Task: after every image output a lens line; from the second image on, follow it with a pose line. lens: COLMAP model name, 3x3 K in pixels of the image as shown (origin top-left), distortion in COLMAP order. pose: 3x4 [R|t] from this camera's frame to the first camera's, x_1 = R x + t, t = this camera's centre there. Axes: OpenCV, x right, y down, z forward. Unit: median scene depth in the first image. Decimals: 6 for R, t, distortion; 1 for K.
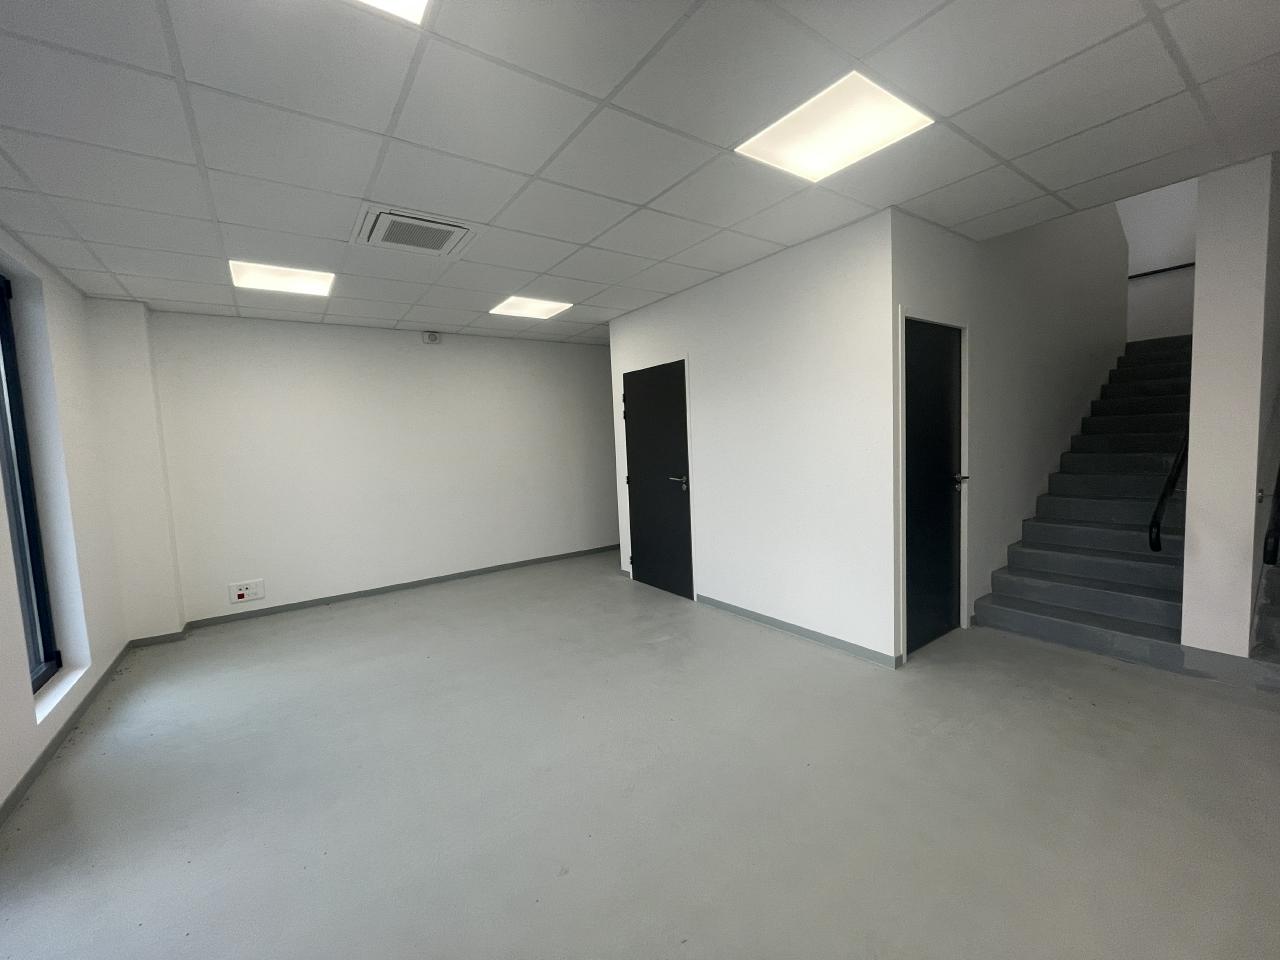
lens RADIAL K [[520.8, 0, 639.6], [0, 520.8, 483.1], [0, 0, 1]] dist [-0.004505, -0.000120]
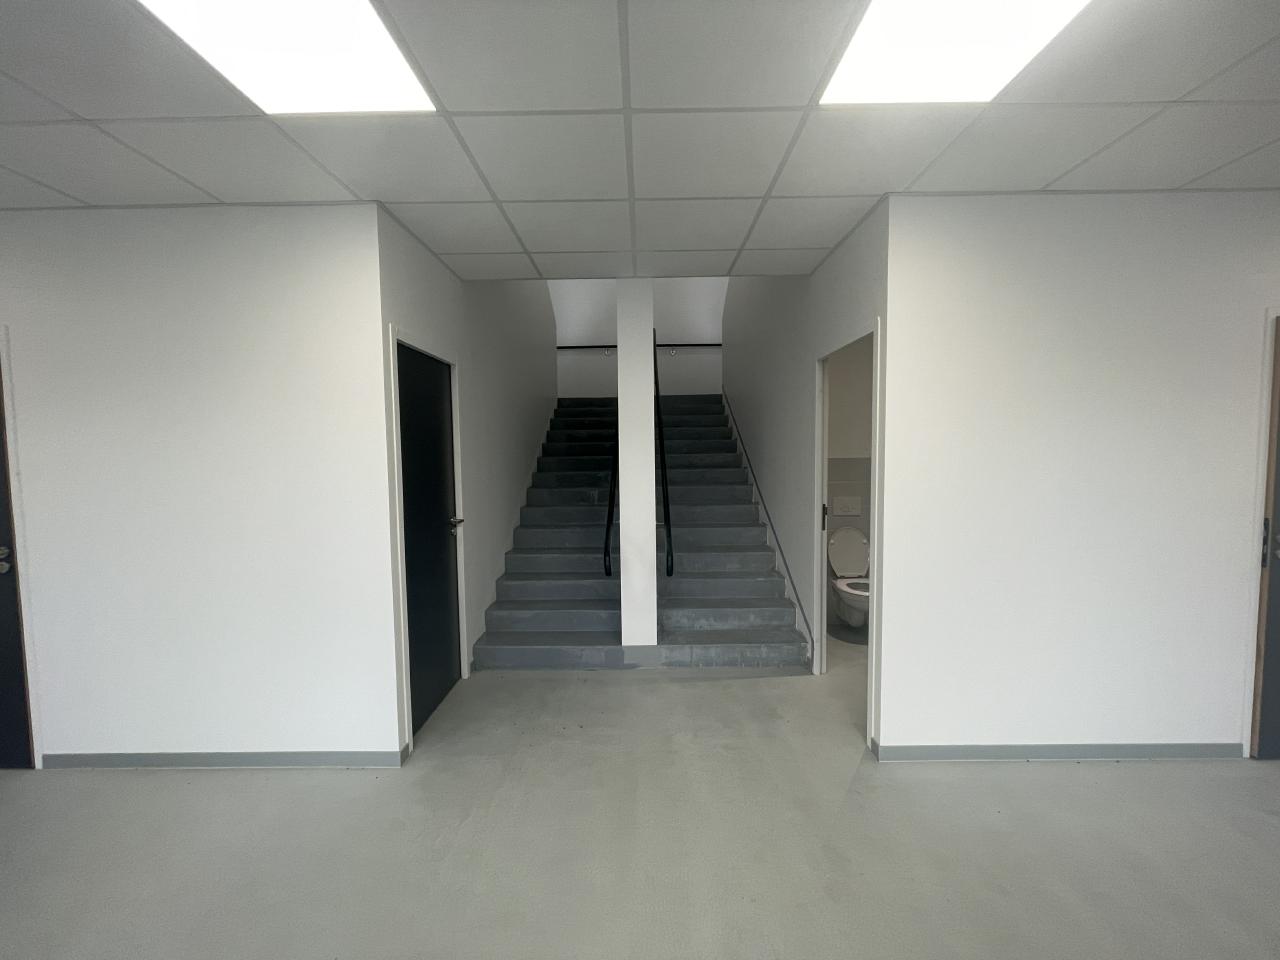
lens RADIAL K [[520.8, 0, 643.7], [0, 520.8, 482.9], [0, 0, 1]] dist [-0.004505, -0.000120]
pose [[0.584731, -0.011240, 0.811150, 0.049872], [0.051258, 0.998418, -0.023116, -0.040683], [-0.809606, 0.055095, 0.584382, 0.166491]]
